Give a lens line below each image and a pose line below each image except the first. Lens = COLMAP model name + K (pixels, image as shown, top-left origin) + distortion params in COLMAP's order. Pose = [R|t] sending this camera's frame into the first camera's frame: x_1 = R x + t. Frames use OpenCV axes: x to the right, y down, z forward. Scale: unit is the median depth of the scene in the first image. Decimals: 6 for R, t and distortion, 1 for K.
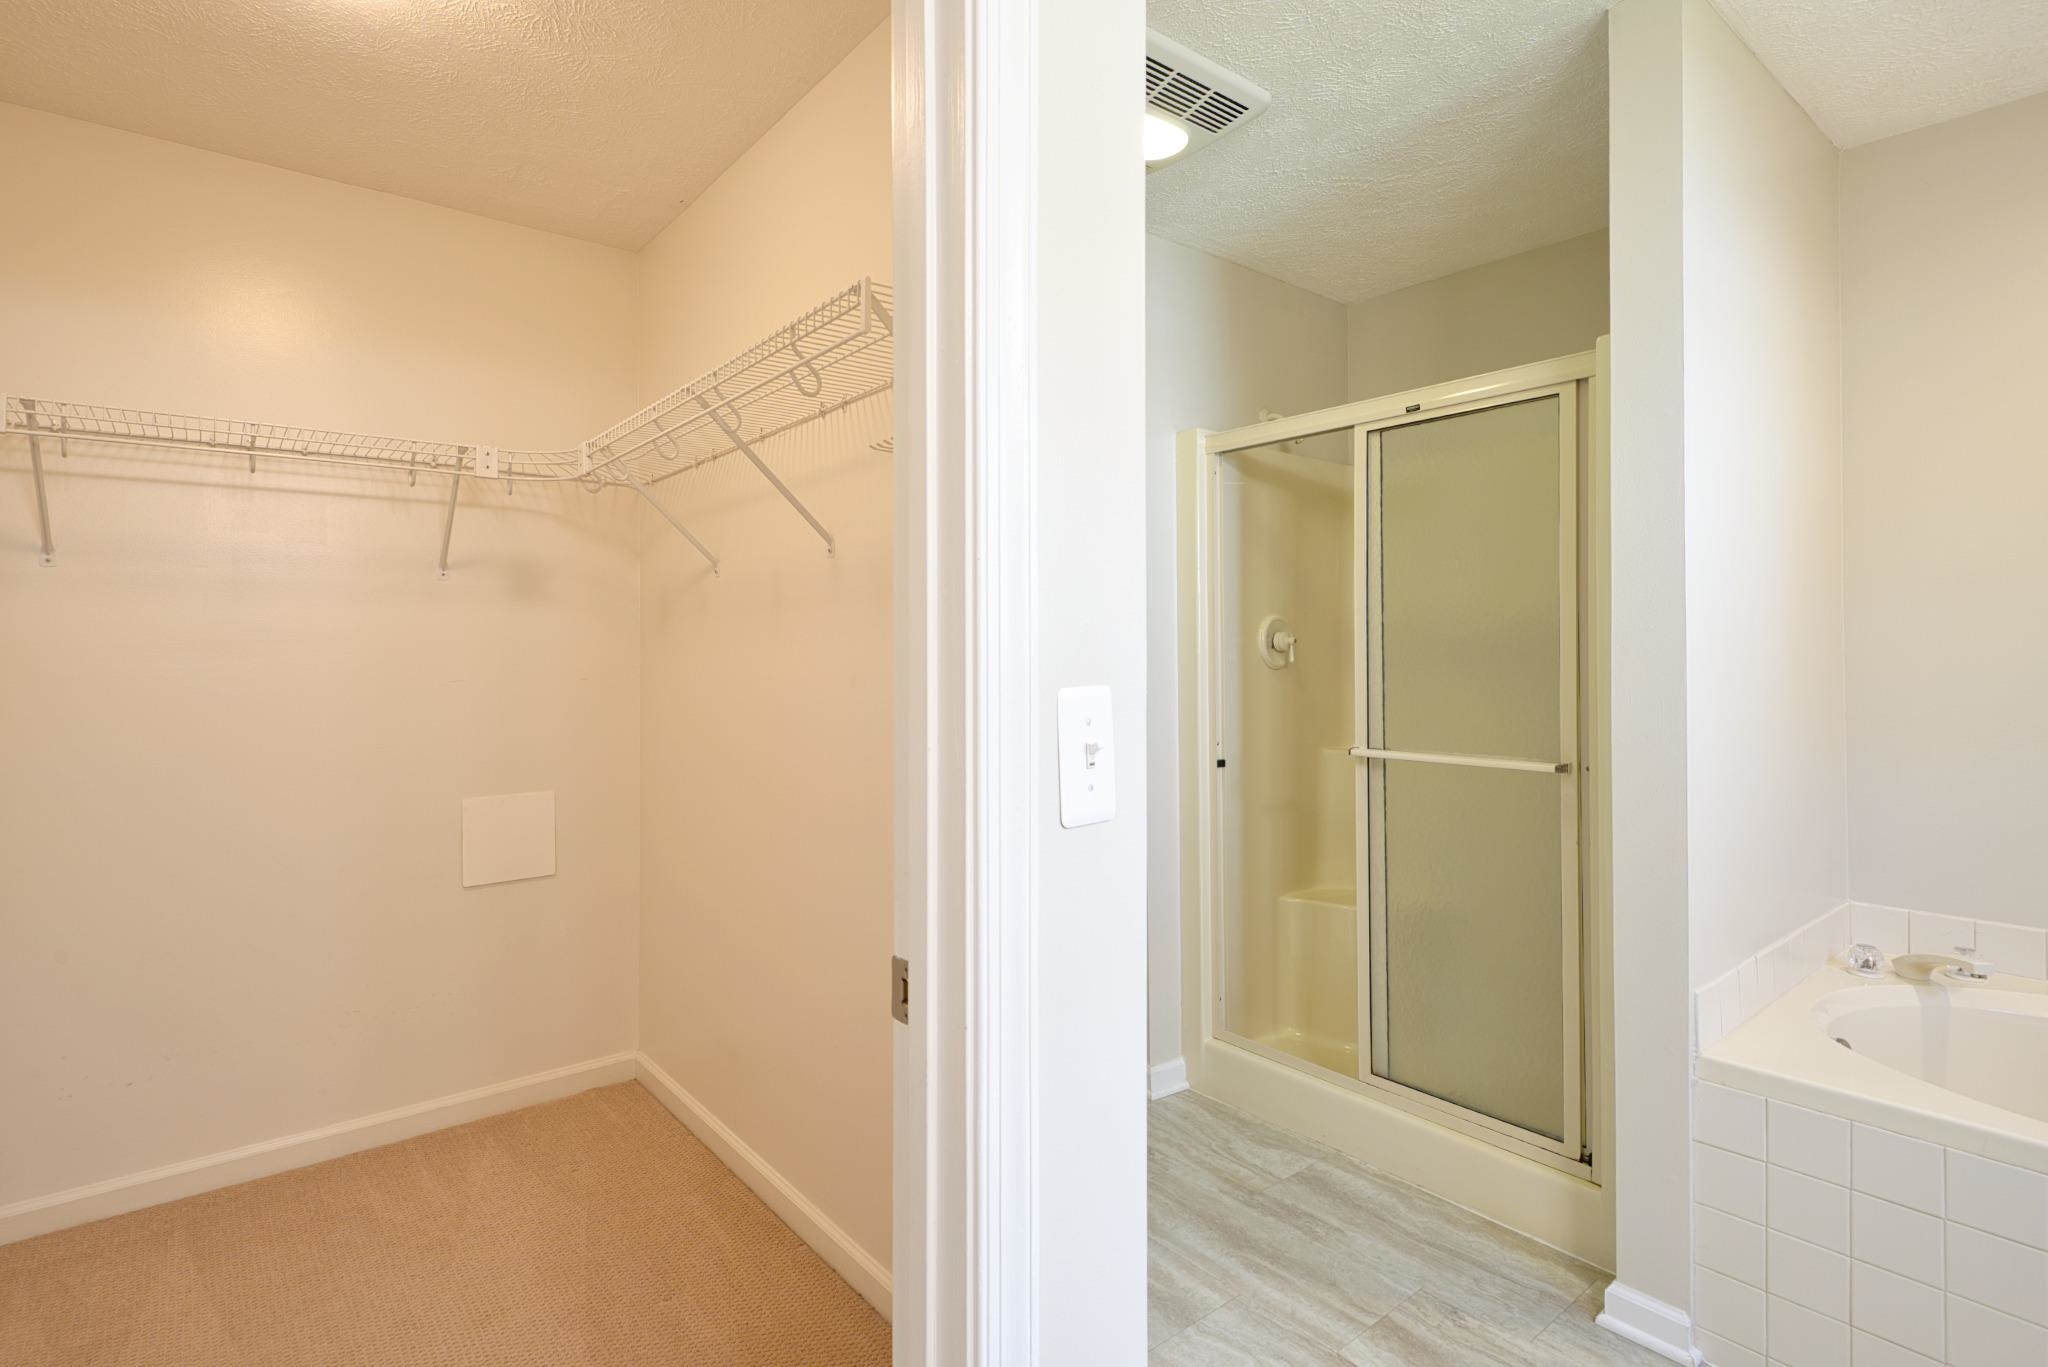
lens RADIAL K [[951.1, 0, 1059.4], [0, 951.1, 647.4], [0, 0, 1]] dist [0.015770, -0.009230]
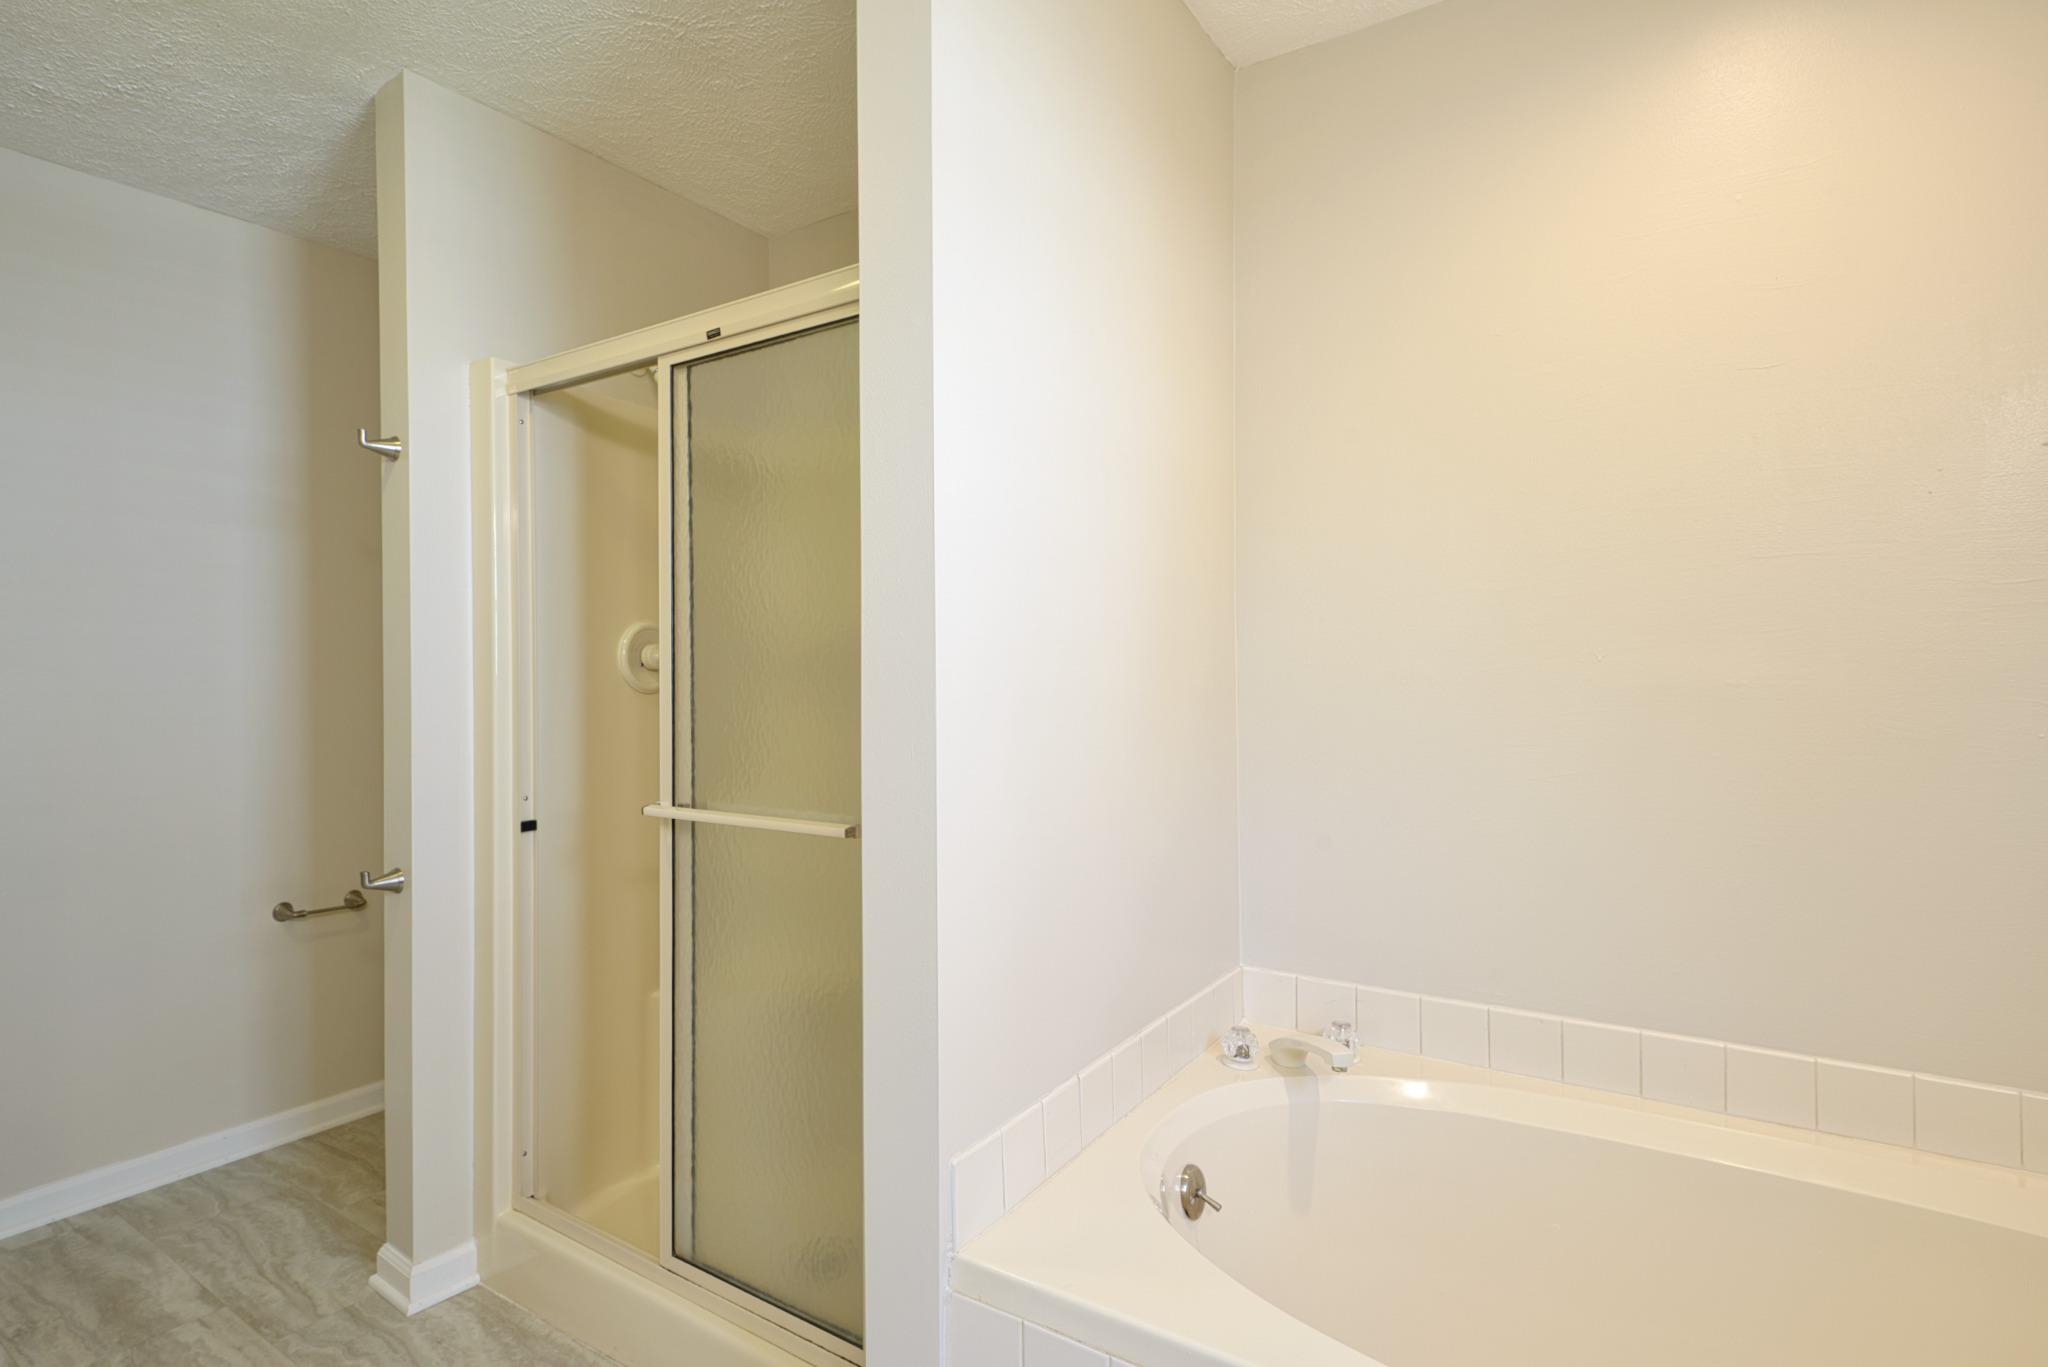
lens RADIAL K [[951.1, 0, 1021.0], [0, 951.1, 667.8], [0, 0, 1]] dist [0.015770, -0.009230]
pose [[0.958464, 0.000599, 0.285214, 0.370863], [-0.001957, 0.999988, 0.004475, -0.002192], [-0.285208, -0.004847, 0.958453, 0.233245]]
